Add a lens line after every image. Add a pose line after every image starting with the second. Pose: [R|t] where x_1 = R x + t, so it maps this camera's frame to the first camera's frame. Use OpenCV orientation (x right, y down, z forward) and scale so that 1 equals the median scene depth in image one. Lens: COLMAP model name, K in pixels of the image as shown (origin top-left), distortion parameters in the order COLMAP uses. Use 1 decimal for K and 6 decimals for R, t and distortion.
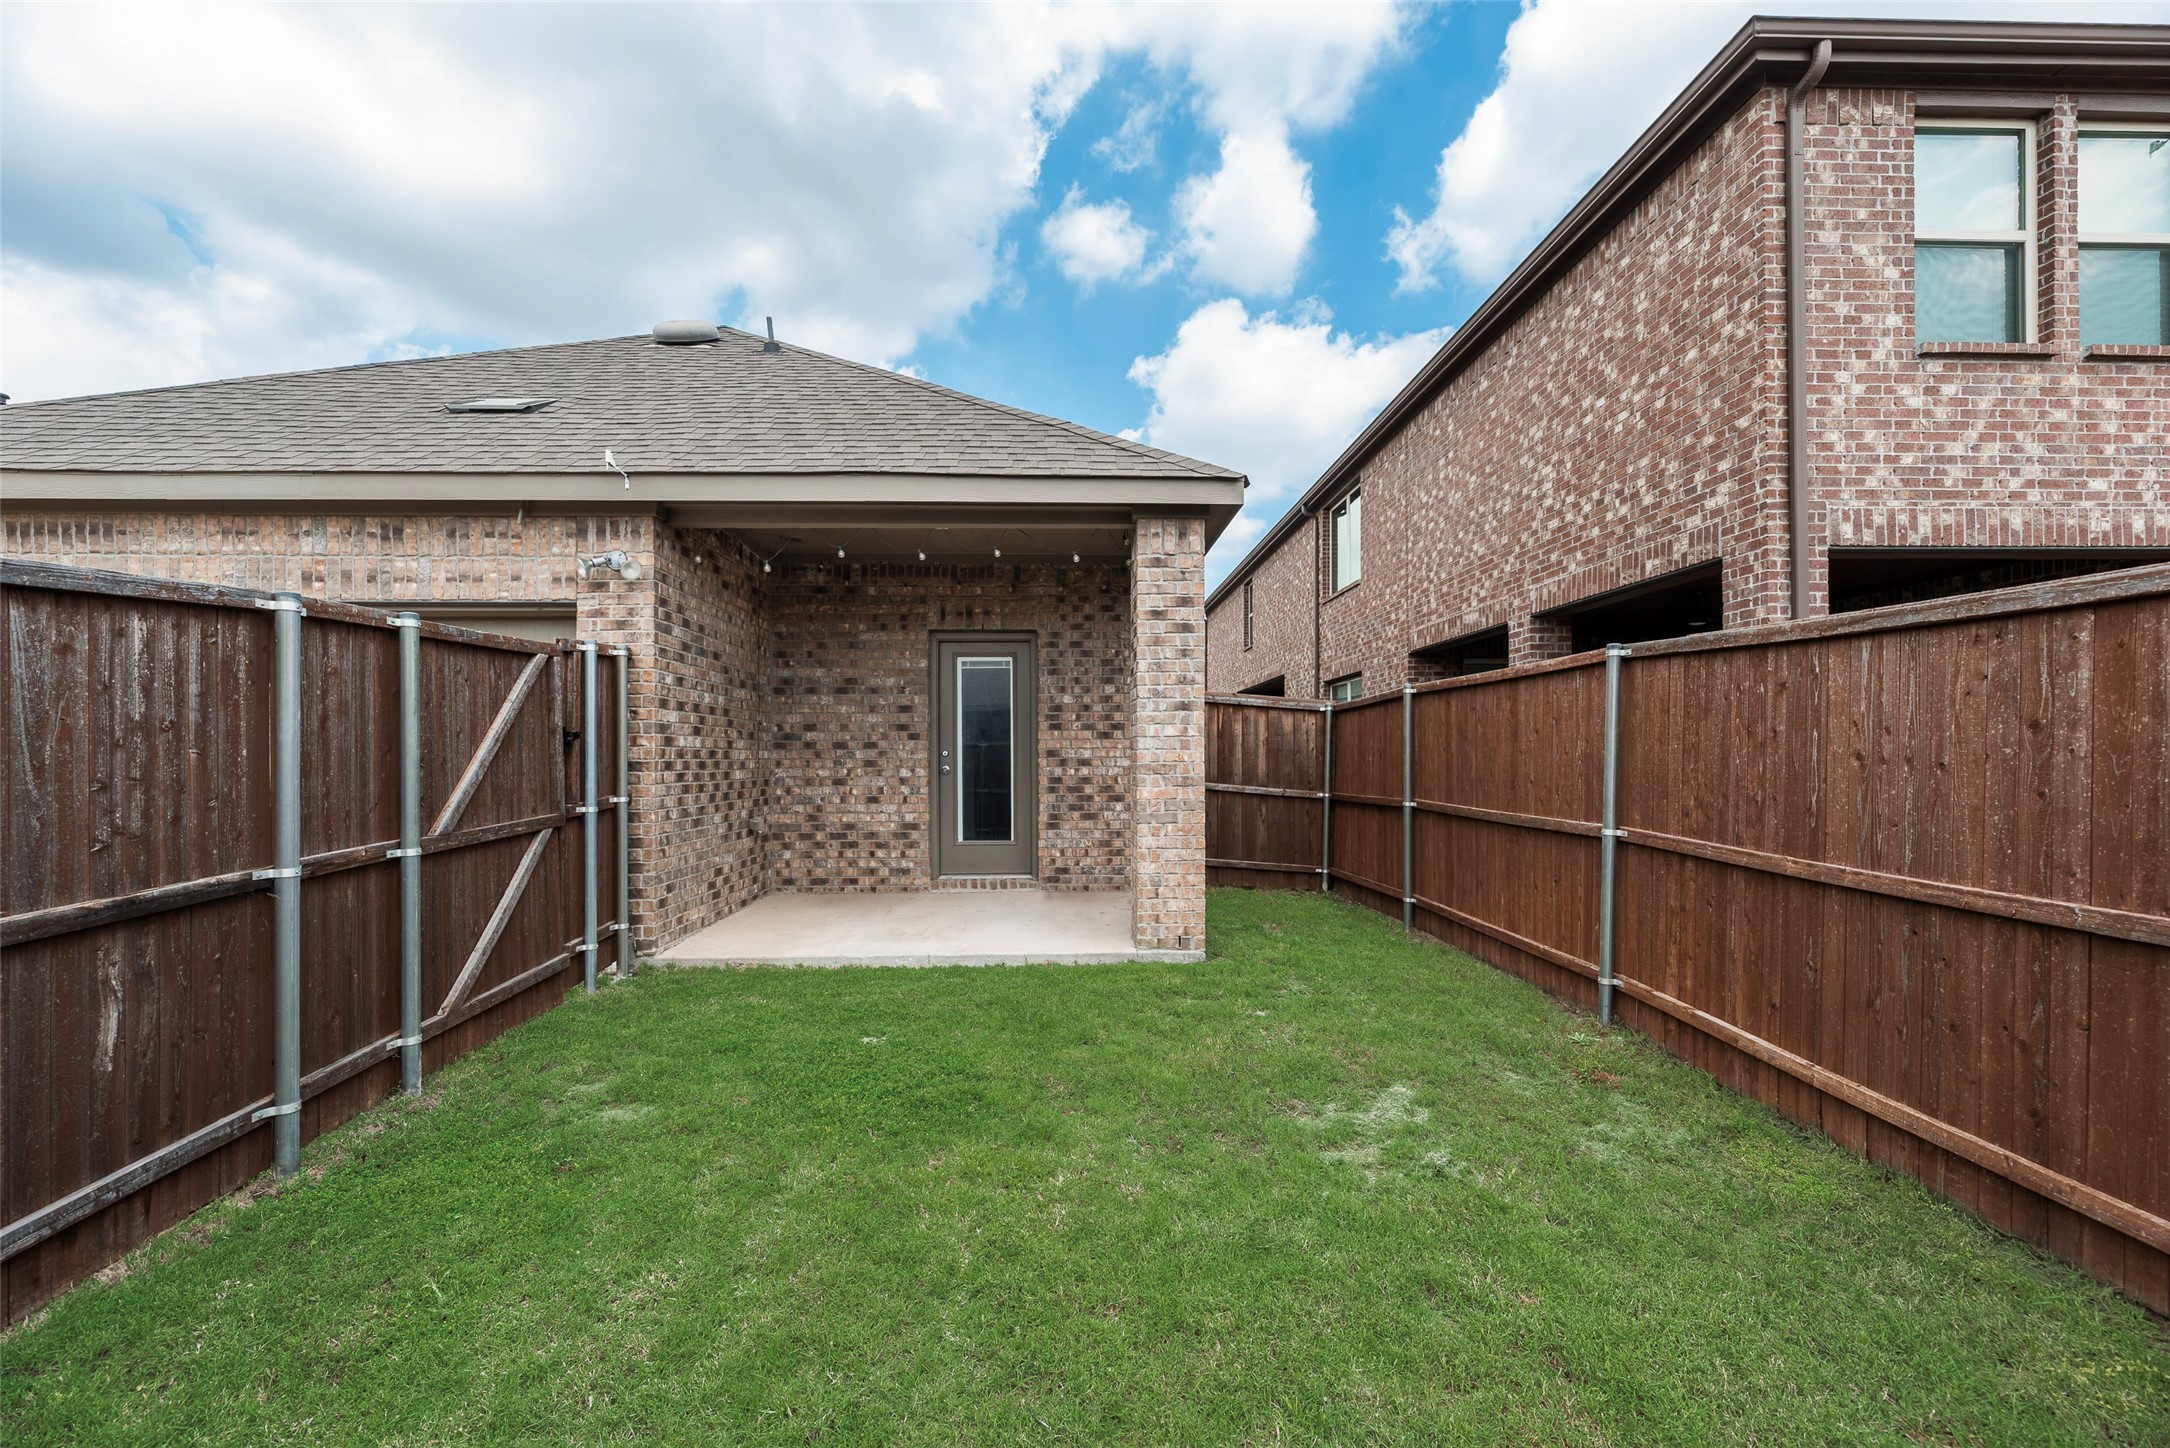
lens RADIAL K [[877.2, 0, 1080.6], [0, 877.2, 759.0], [0, 0, 1]] dist [-0.001327, 0.000256]
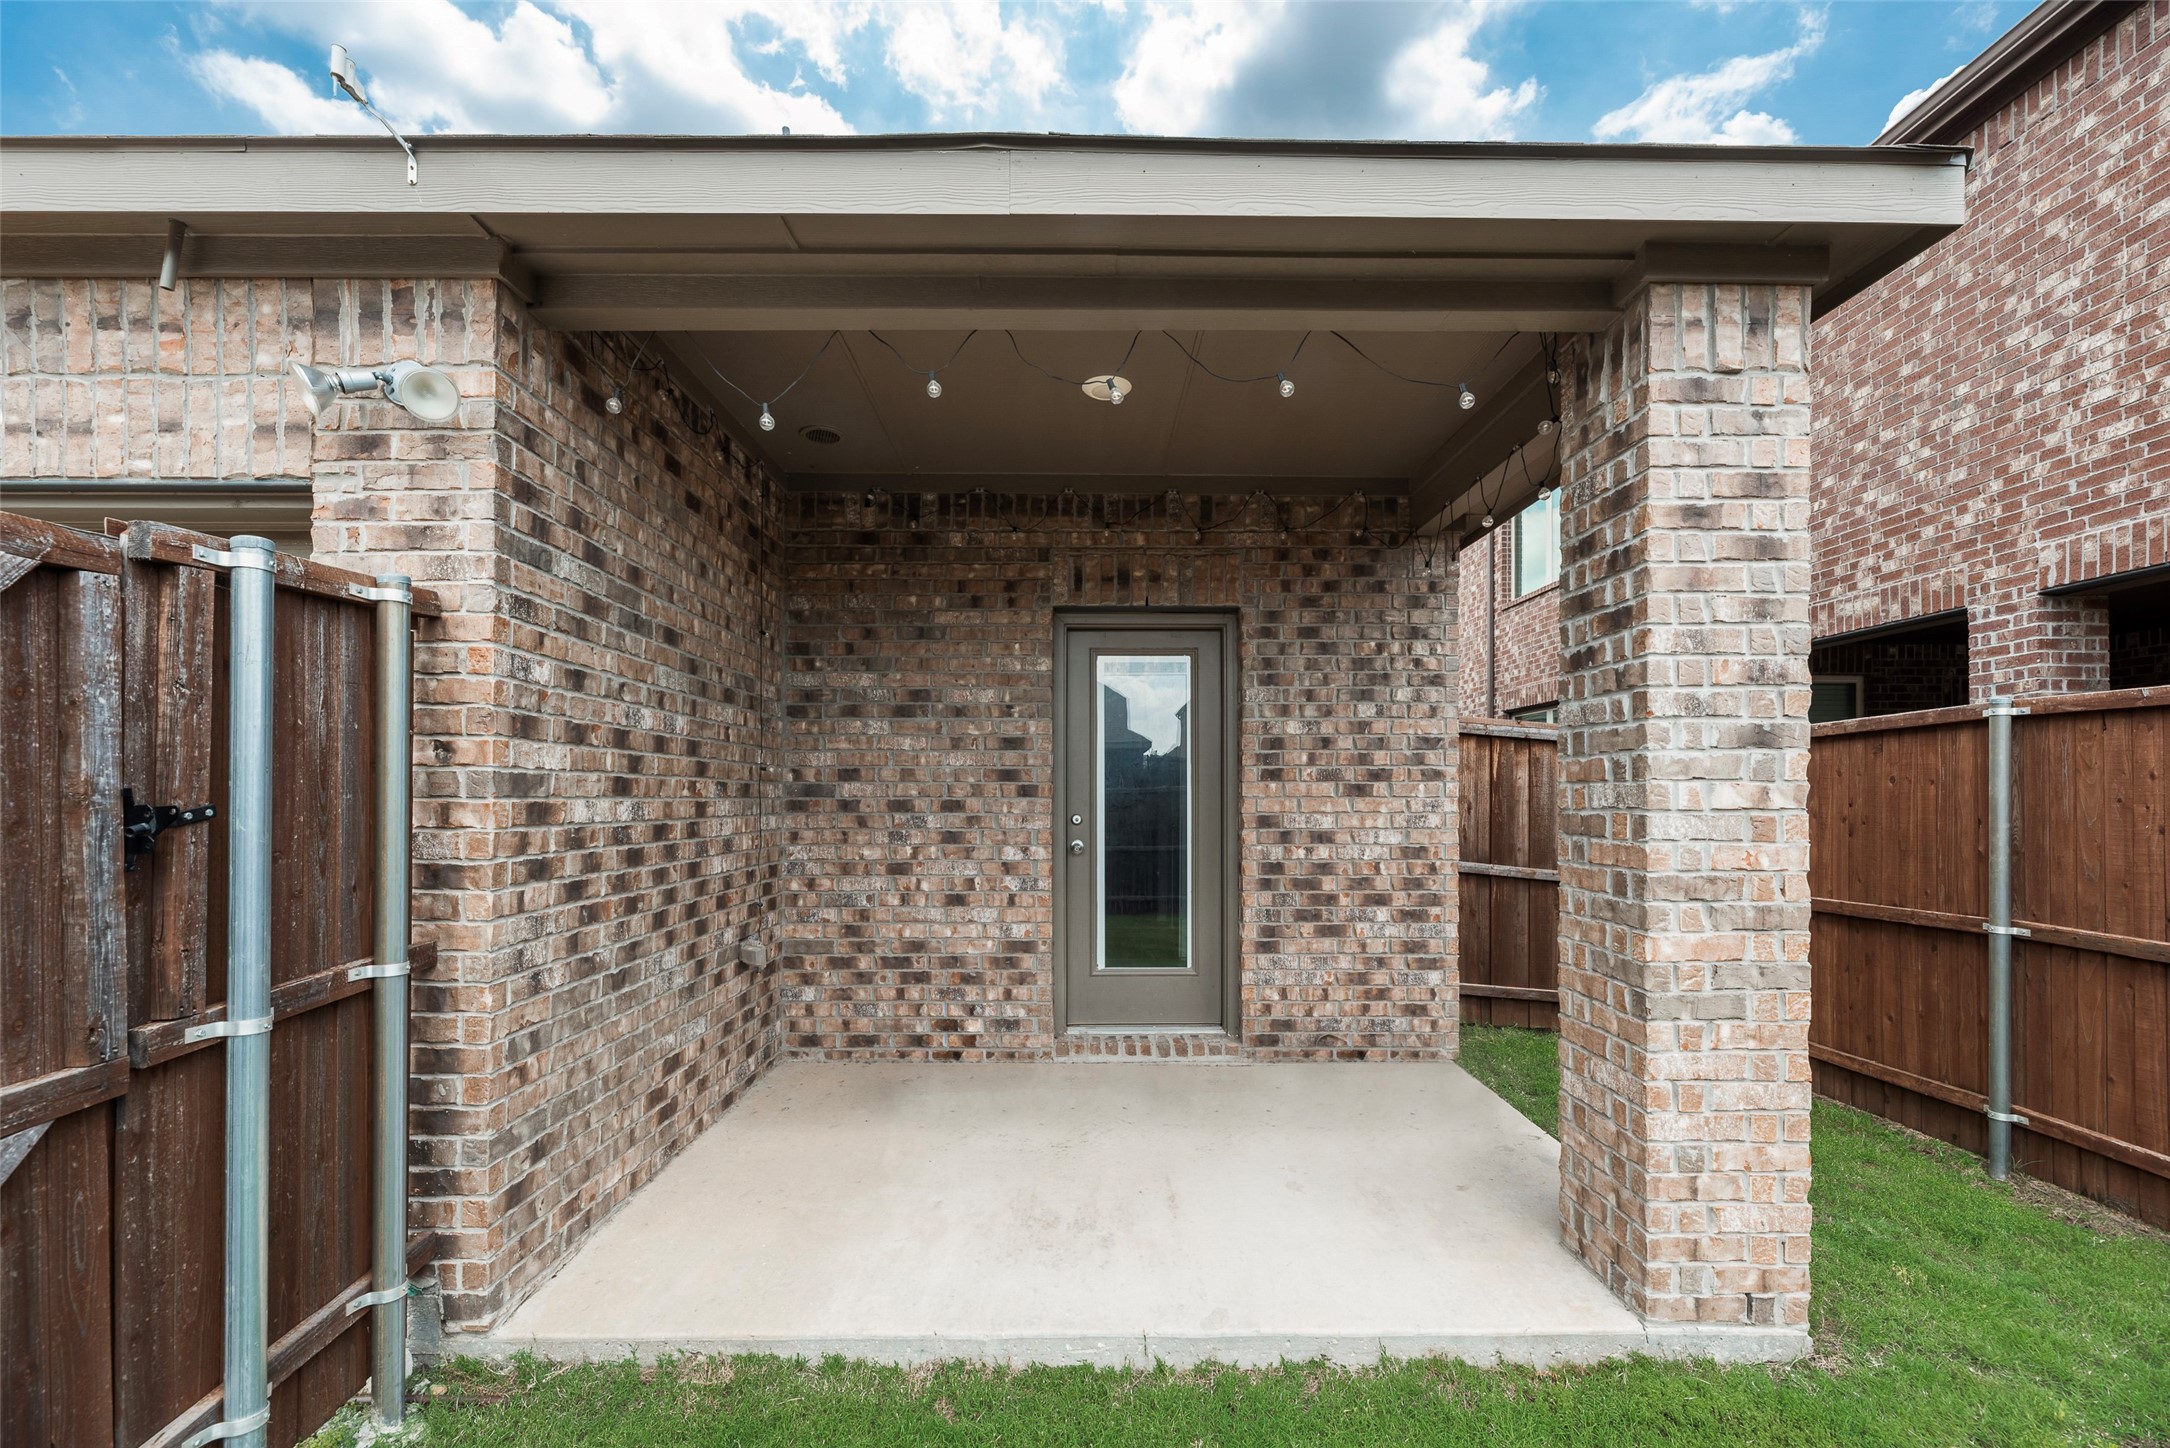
lens RADIAL K [[892.1, 0, 1086.9], [0, 892.1, 791.5], [0, 0, 1]] dist [-0.000641, -0.000106]
pose [[0.999739, 0.004676, -0.022354, -0.190785], [-0.004806, 0.999972, -0.005730, -0.030594], [0.022326, 0.005836, 0.999734, 0.572297]]
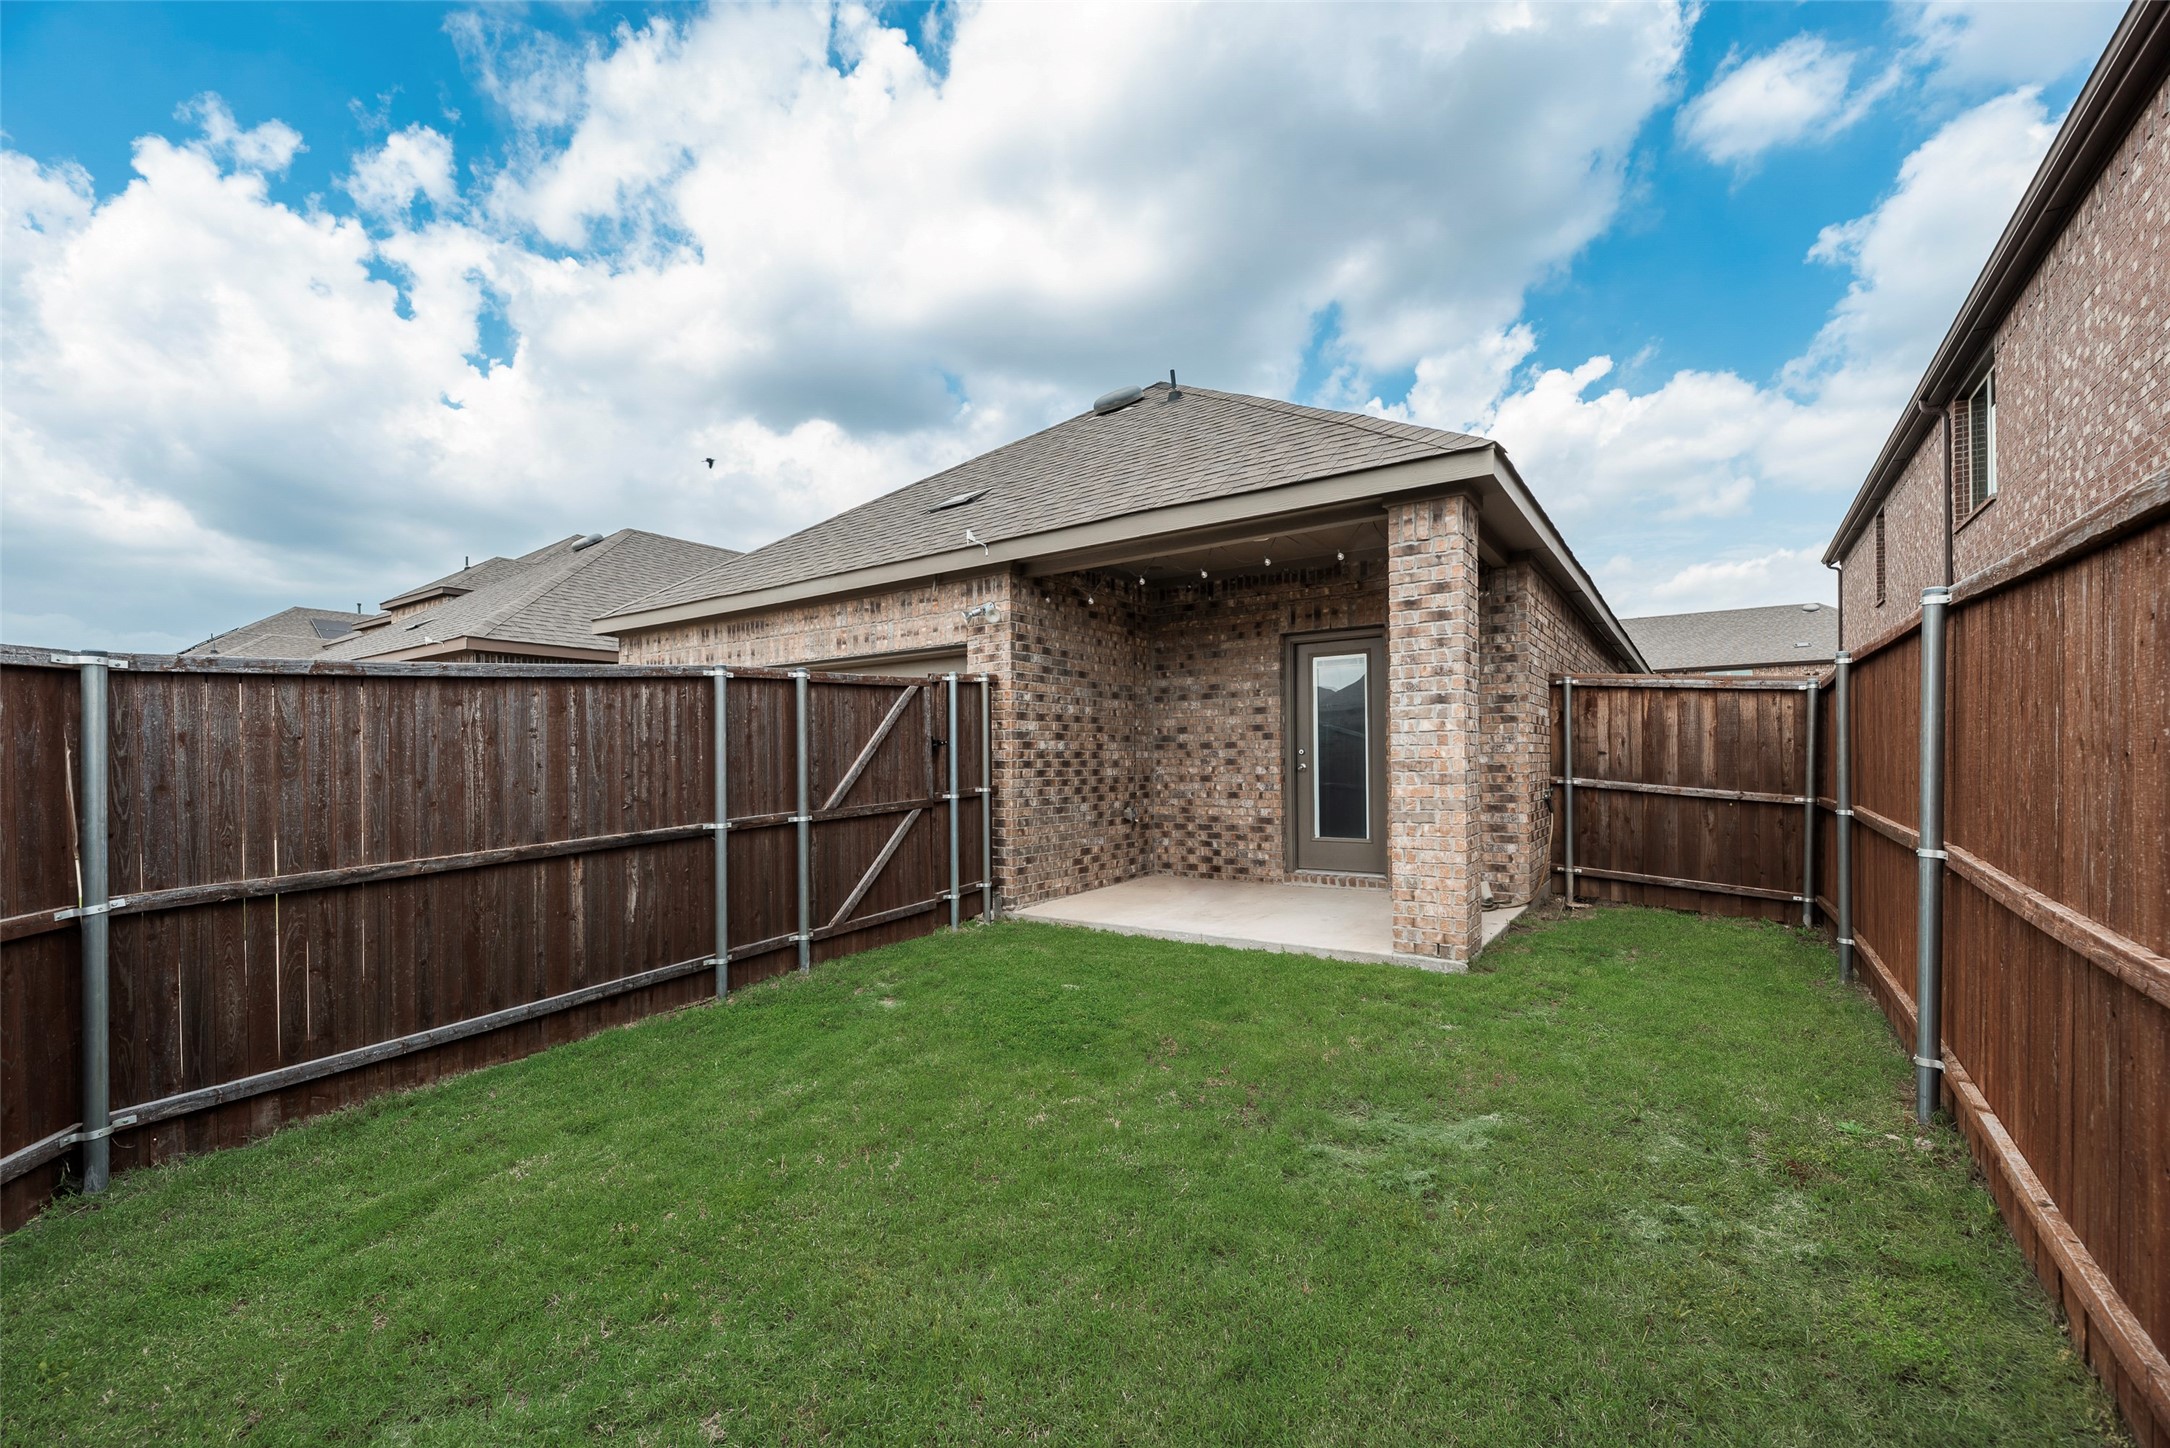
lens RADIAL K [[888.0, 0, 1085.9], [0, 888.0, 760.6], [0, 0, 1]] dist [-0.001114, 0.000150]
pose [[0.801555, -0.005946, -0.597891, 0.381196], [0.007908, 0.999969, 0.000658, 0.002129], [0.597869, -0.005256, 0.801577, 0.011467]]
